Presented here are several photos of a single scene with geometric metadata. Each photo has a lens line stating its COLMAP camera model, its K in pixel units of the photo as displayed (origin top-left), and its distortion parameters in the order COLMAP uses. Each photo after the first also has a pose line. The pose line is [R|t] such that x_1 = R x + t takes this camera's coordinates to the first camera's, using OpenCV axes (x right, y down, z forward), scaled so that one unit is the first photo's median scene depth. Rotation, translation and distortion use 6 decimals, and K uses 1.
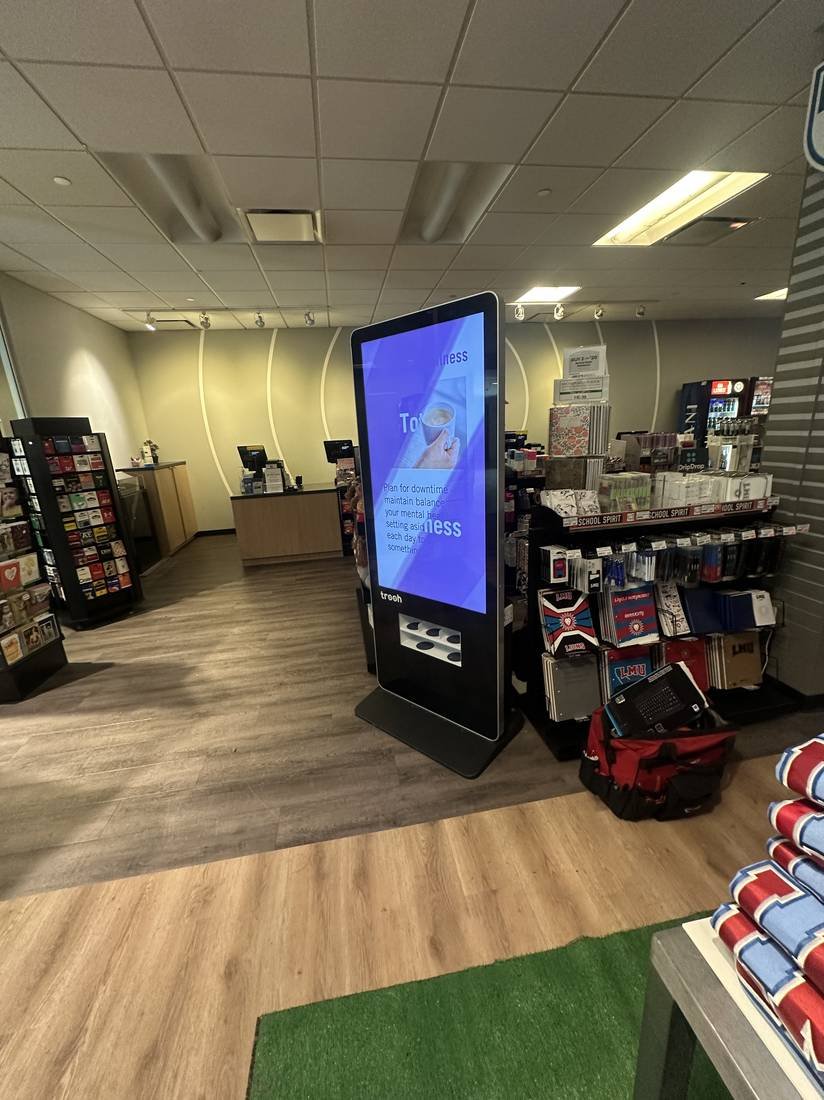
lens RADIAL K [[435.5, 0, 411.4], [0, 435.5, 550.6], [0, 0, 1]] dist [-0.004160, -0.000057]
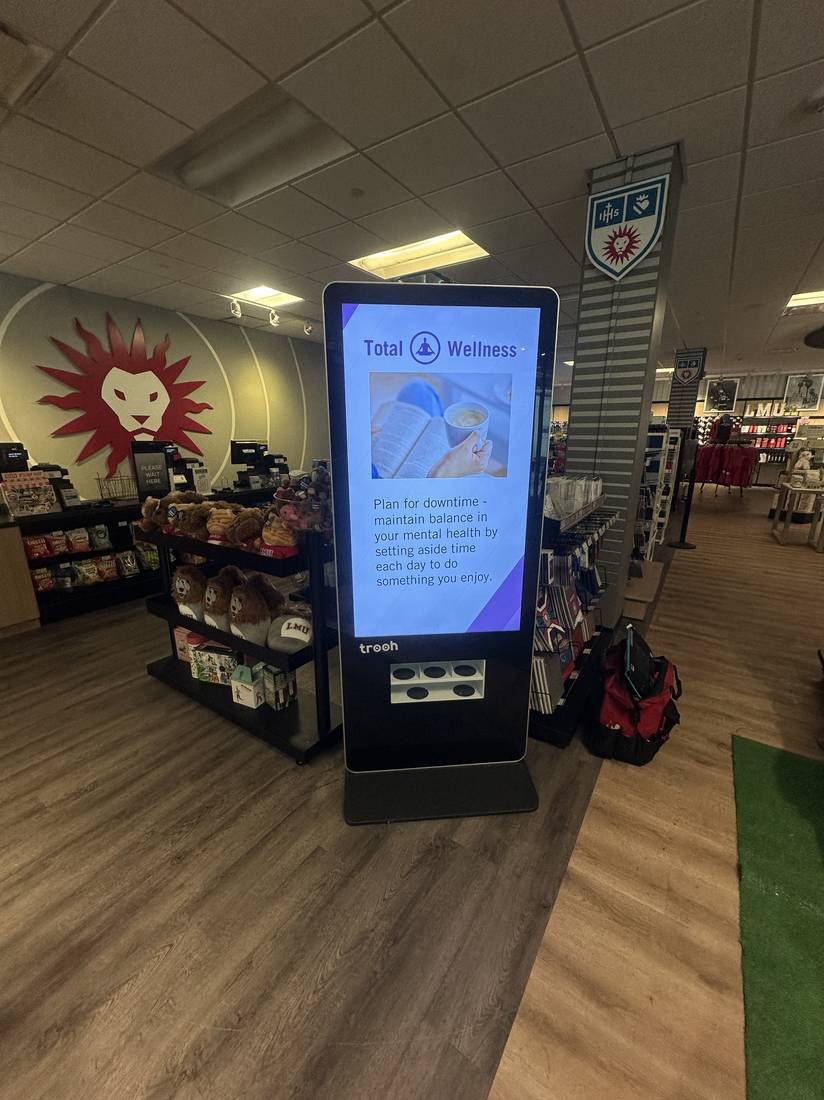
lens RADIAL K [[435.5, 0, 412.5], [0, 435.5, 549.9], [0, 0, 1]] dist [-0.004160, -0.000057]
pose [[0.687446, -0.135741, 0.713437, -0.527759], [0.159077, 0.986665, 0.034445, -0.078381], [-0.708599, 0.089812, 0.699872, 0.410216]]
